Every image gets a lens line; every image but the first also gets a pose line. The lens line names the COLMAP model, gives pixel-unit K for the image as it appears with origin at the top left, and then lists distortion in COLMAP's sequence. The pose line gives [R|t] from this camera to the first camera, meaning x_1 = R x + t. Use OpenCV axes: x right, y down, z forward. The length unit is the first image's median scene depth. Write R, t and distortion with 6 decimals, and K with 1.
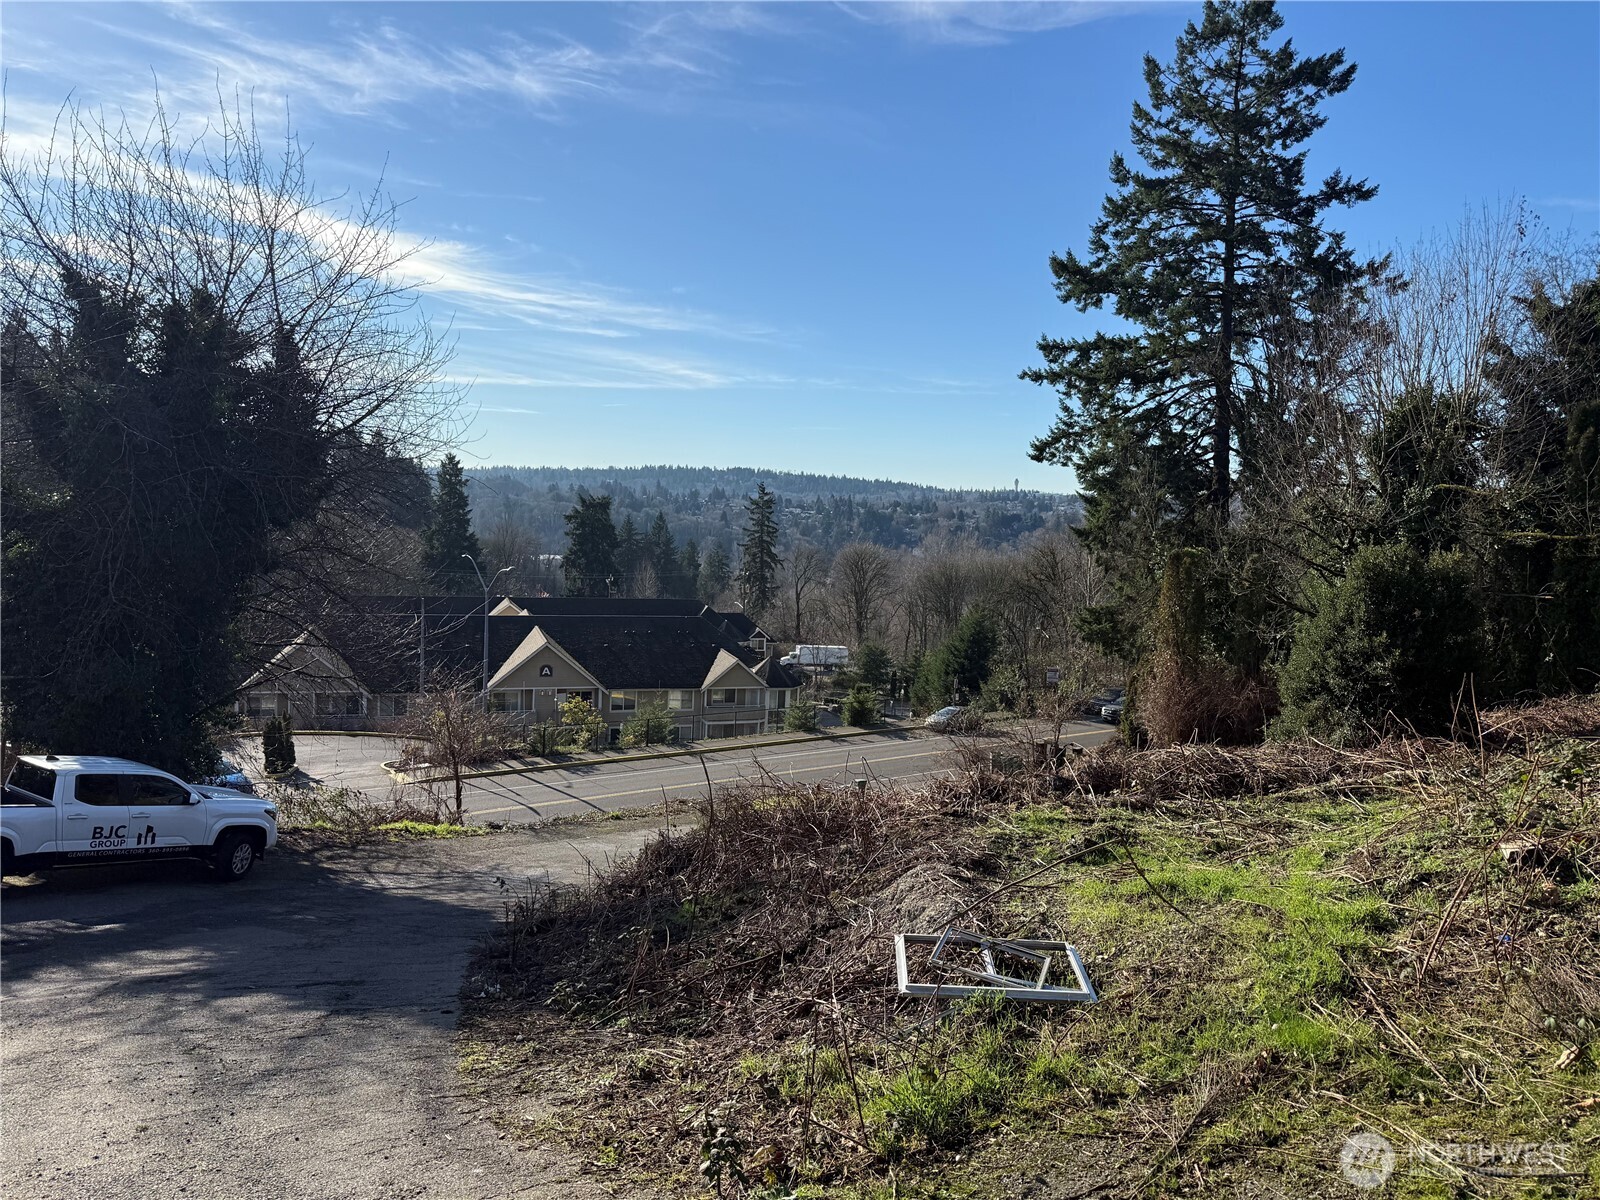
lens RADIAL K [[1114.8, 0, 800.0], [0, 1114.8, 600.0], [0, 0, 1]] dist [-0.002072, -0.003380]
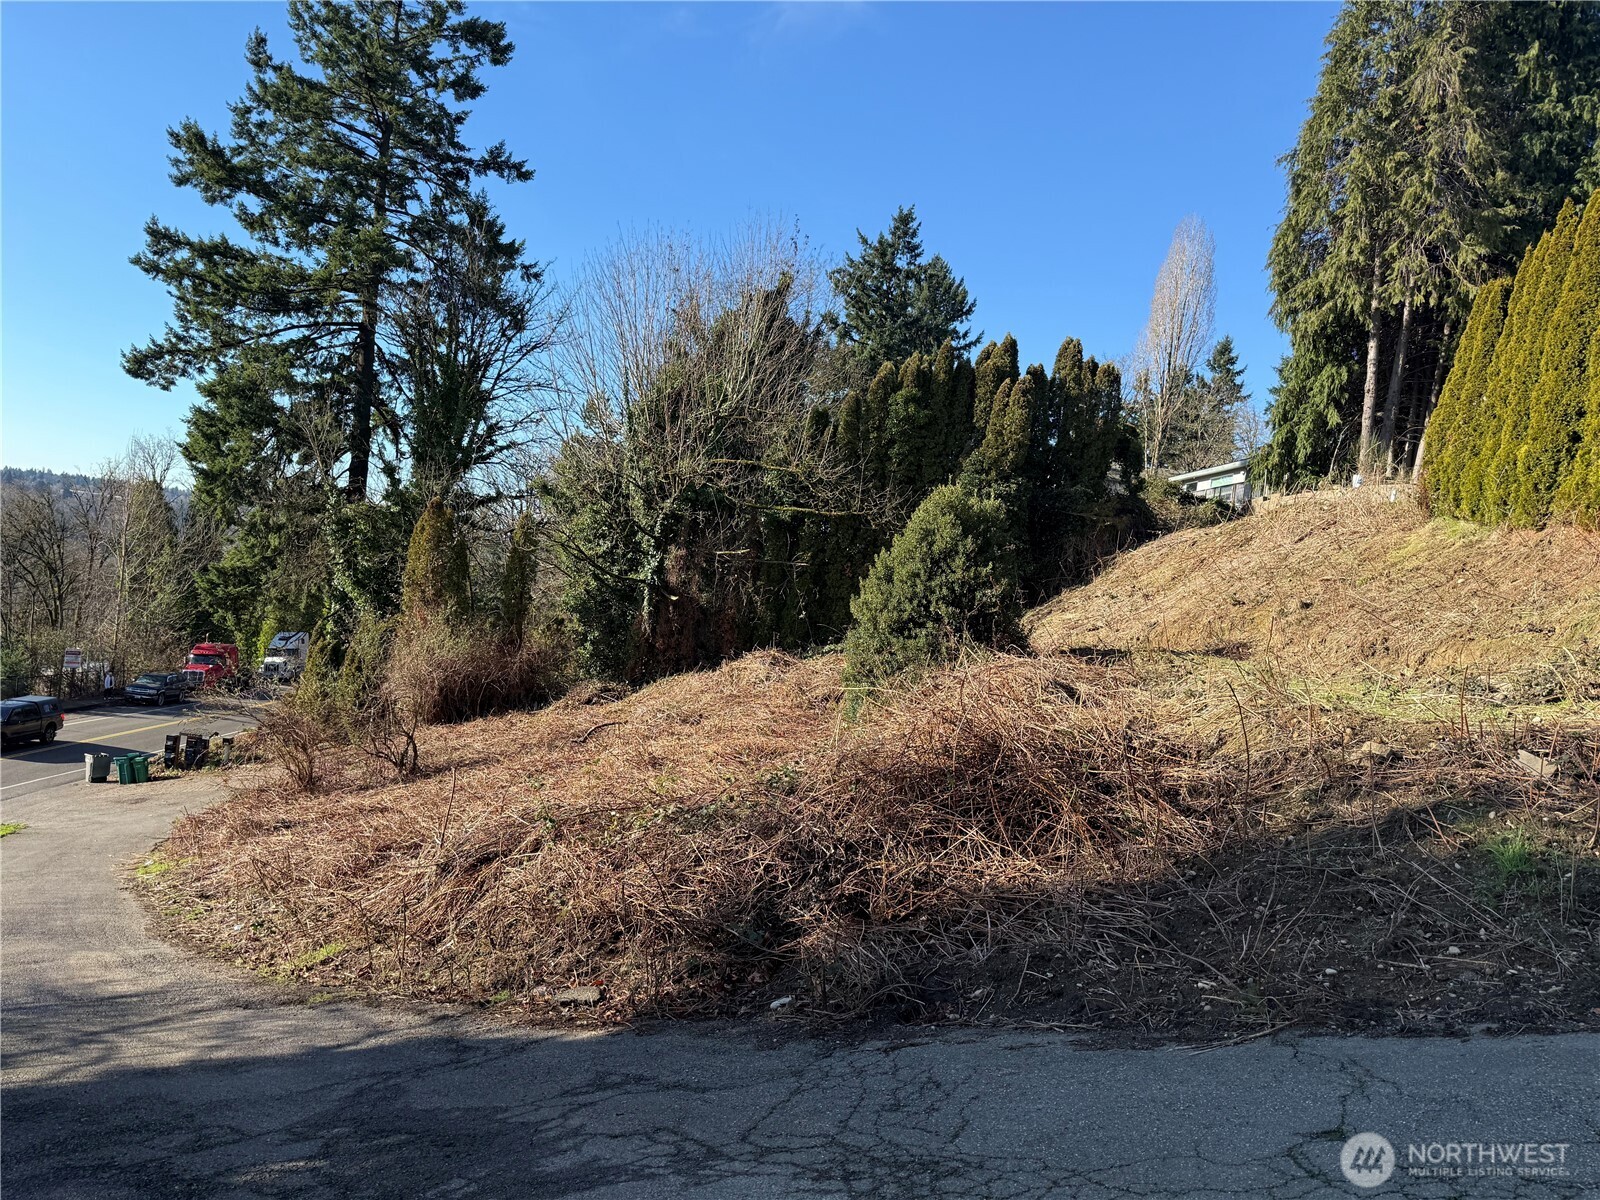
lens RADIAL K [[1144.2, 0, 800.0], [0, 1144.2, 600.0], [0, 0, 1]] dist [-0.000242, -0.005100]
pose [[0.583241, 0.033589, 0.811605, -0.168631], [-0.034086, 0.999277, -0.016861, 0.030422], [-0.811584, -0.017830, 0.583964, 0.165613]]
